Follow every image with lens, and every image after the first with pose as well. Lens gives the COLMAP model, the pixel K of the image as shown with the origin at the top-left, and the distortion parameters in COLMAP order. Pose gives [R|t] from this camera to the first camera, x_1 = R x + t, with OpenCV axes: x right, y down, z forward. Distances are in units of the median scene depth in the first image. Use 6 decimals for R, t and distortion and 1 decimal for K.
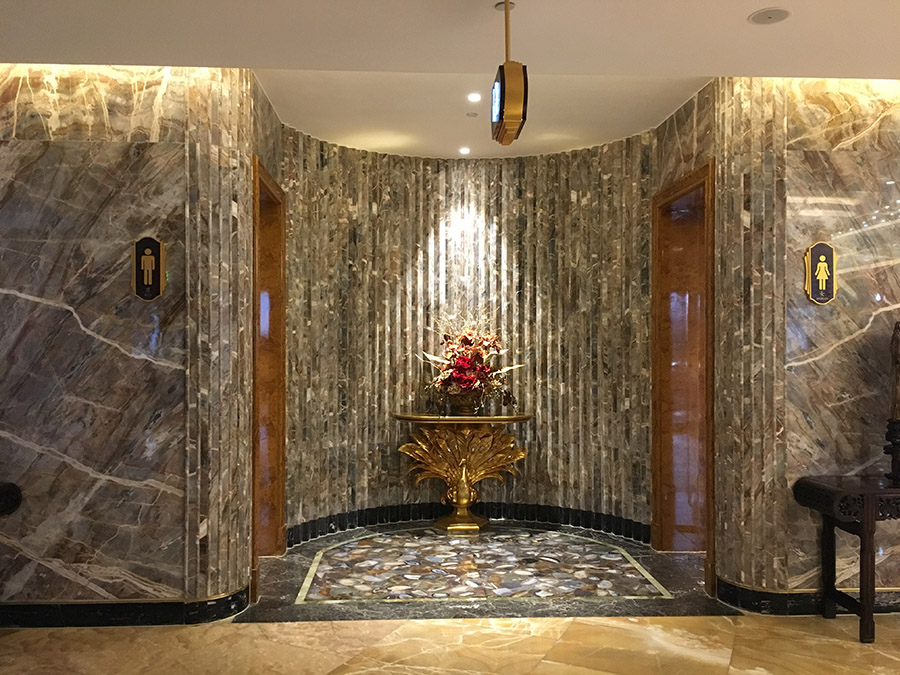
lens RADIAL K [[763.7, 0, 453.4], [0, 763.7, 340.5], [0, 0, 1]] dist [0.081915, -0.109730]
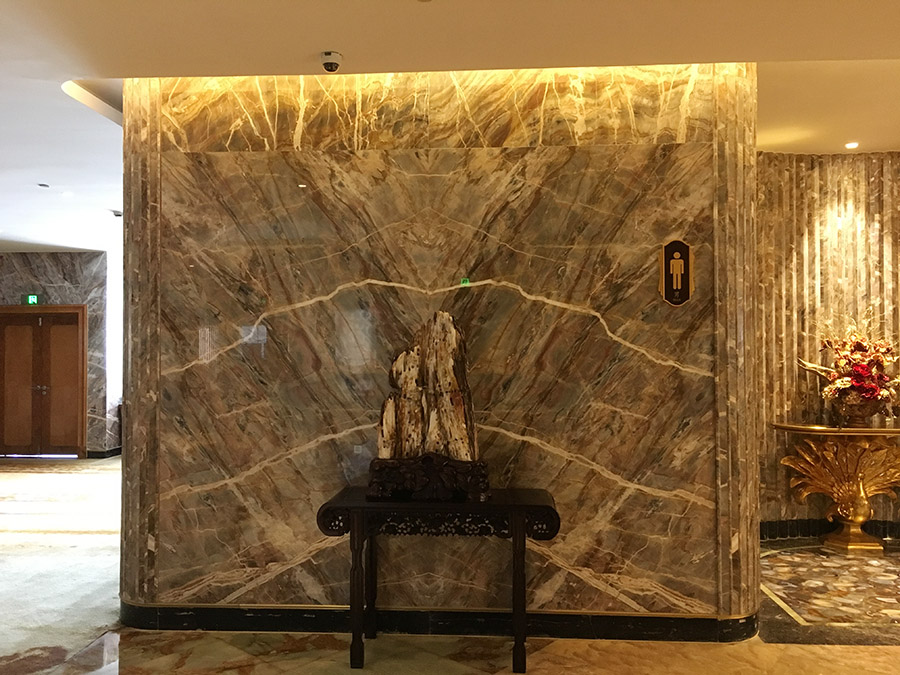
lens RADIAL K [[763.7, 0, 450.9], [0, 763.7, 339.9], [0, 0, 1]] dist [0.081915, -0.109730]
pose [[0.993855, -0.003459, -0.110640, -0.568596], [0.002176, 0.999929, -0.011708, 0.002558], [0.110673, 0.011396, 0.993792, 0.004958]]
